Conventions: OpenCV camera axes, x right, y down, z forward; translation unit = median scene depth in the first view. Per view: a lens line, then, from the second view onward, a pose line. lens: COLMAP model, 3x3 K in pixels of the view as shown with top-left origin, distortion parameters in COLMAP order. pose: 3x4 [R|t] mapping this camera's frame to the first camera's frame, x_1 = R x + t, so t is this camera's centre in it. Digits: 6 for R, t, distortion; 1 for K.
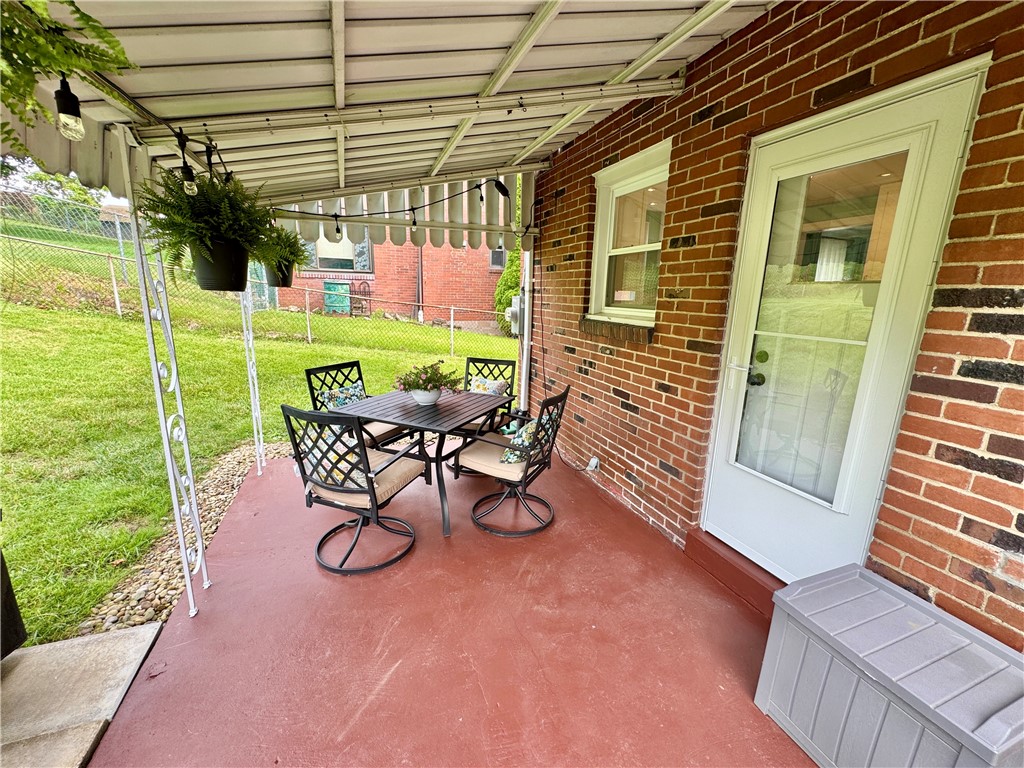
lens RADIAL K [[411.1, 0, 512.6], [0, 411.1, 386.8], [0, 0, 1]] dist [-0.001171, -0.000163]
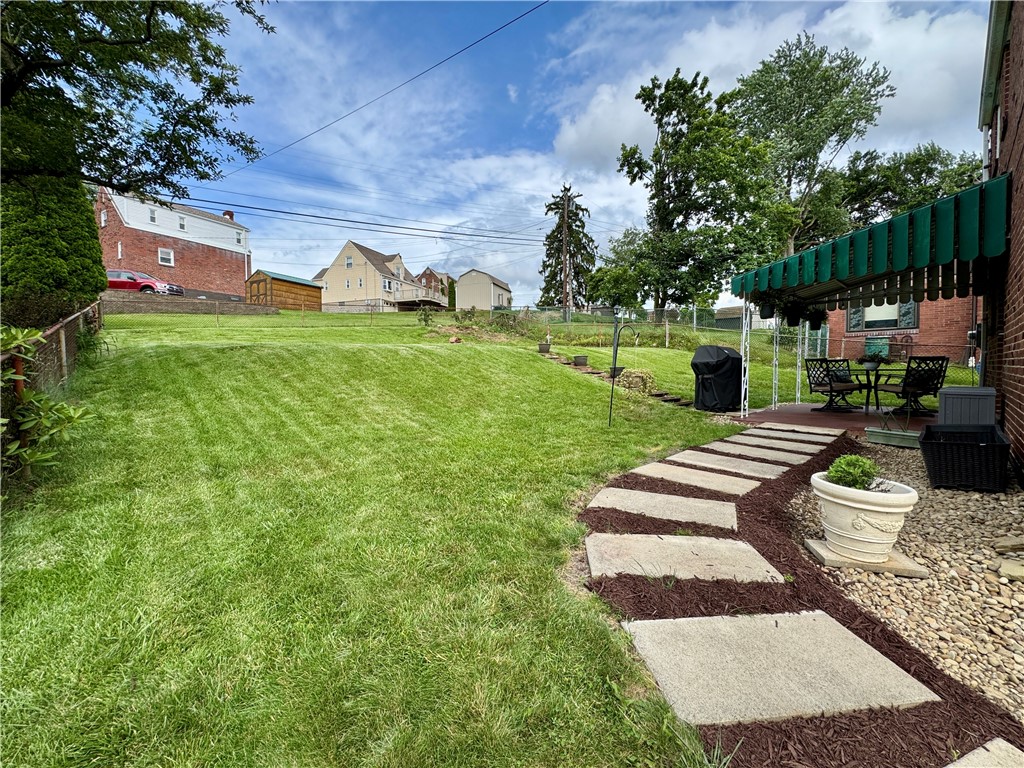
lens RADIAL K [[411.1, 0, 517.0], [0, 411.1, 380.6], [0, 0, 1]] dist [-0.001171, -0.000163]
pose [[0.369799, -0.002371, -0.929109, 1.178331], [-0.184901, 0.979807, -0.076094, 0.628721], [0.910528, 0.199932, 0.361893, -1.630820]]
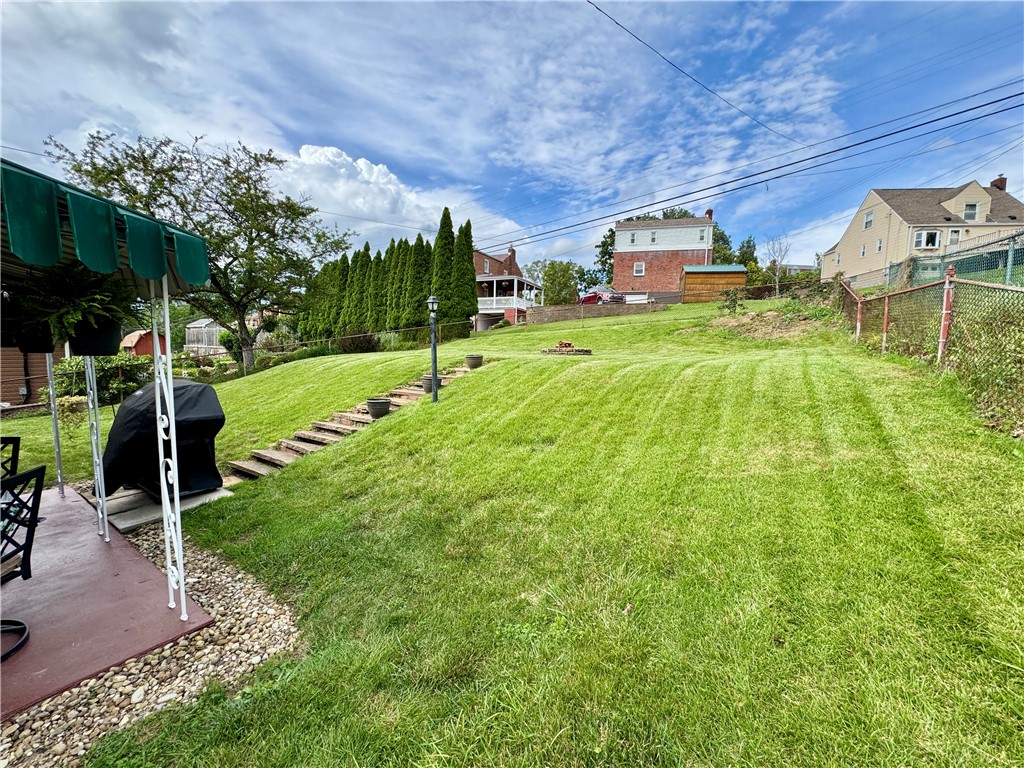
lens RADIAL K [[411.1, 0, 515.1], [0, 411.1, 379.7], [0, 0, 1]] dist [-0.001171, -0.000163]
pose [[-0.823815, -0.002468, -0.566853, -0.787705], [-0.168294, 0.955968, 0.240422, -0.483601], [0.541300, 0.293461, -0.787956, 1.880344]]
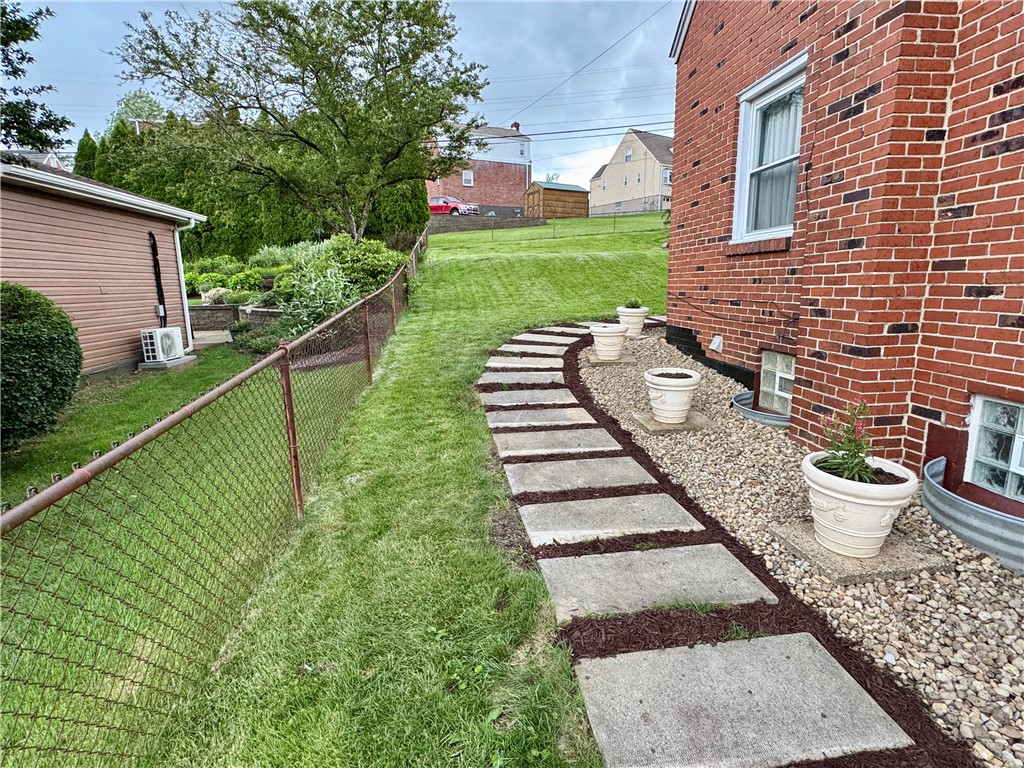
lens RADIAL K [[527.1, 0, 506.3], [0, 527.1, 380.8], [0, 0, 1]] dist [-0.000583, -0.000017]
pose [[-0.266728, 0.152043, -0.951703, 3.098308], [-0.211228, 0.954247, 0.211649, 0.568208], [0.940340, 0.257479, -0.222409, -0.762164]]
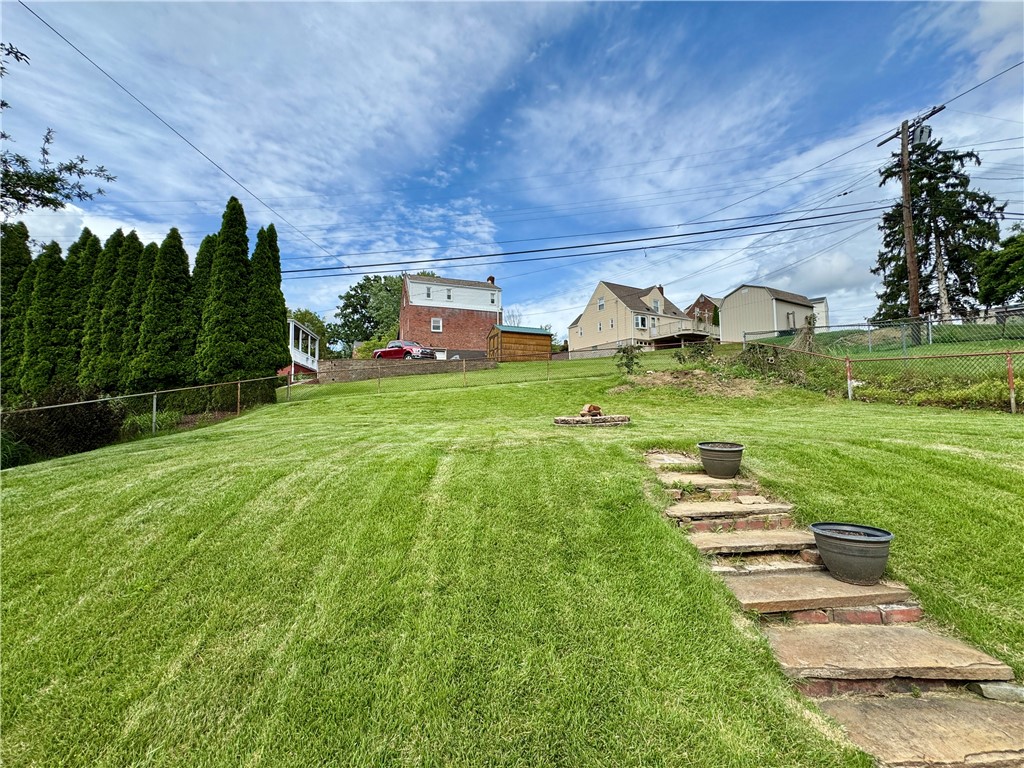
lens RADIAL K [[411.1, 0, 512.6], [0, 411.1, 382.5], [0, 0, 1]] dist [-0.001171, -0.000163]
pose [[-0.317695, -0.084479, -0.944422, -0.739558], [-0.203861, 0.978816, -0.018979, -0.015609], [0.926019, 0.186502, -0.328187, -0.414346]]
